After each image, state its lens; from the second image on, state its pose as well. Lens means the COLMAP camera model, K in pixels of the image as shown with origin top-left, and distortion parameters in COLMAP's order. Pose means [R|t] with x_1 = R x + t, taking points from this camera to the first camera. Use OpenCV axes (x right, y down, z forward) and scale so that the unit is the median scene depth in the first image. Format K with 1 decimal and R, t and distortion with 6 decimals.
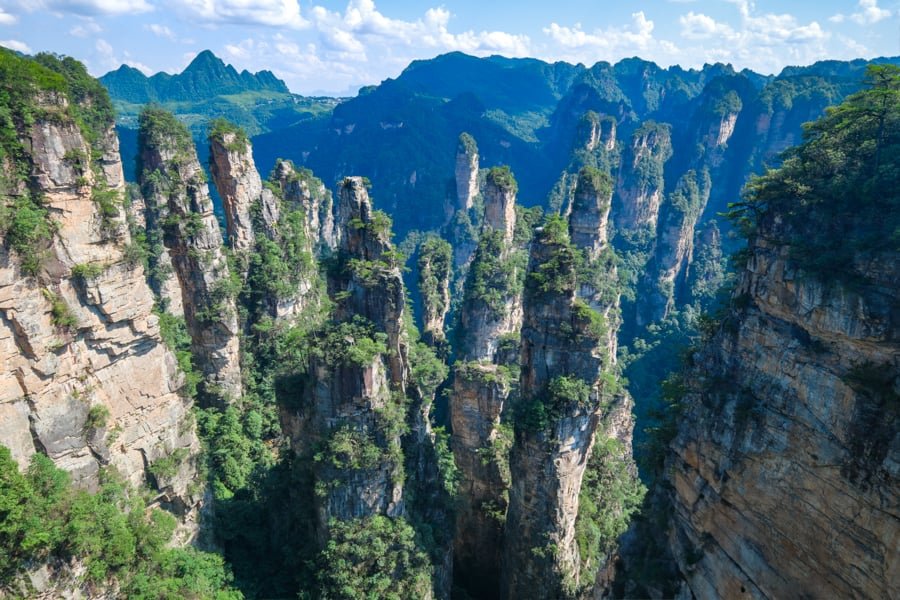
lens RADIAL K [[635.6, 0, 488.8], [0, 635.6, 299.8], [0, 0, 1]] dist [0.011860, 0.000150]
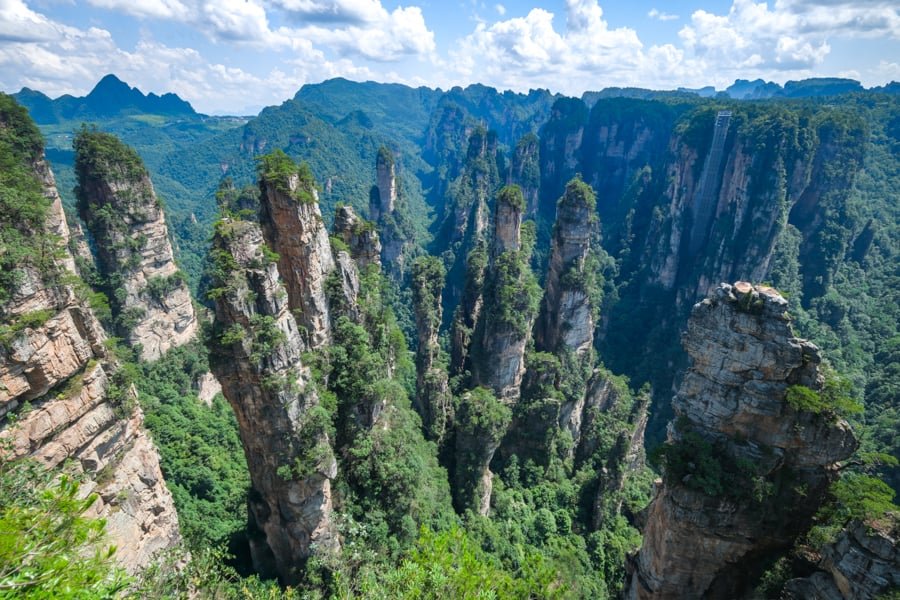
lens RADIAL K [[416.4, 0, 431.6], [0, 416.4, 285.6], [0, 0, 1]] dist [-0.004846, -0.000889]
pose [[0.969698, -0.098114, 0.223738, -0.243739], [0.079803, 0.992786, 0.089487, -0.115324], [-0.230904, -0.068920, 0.970533, 0.364748]]
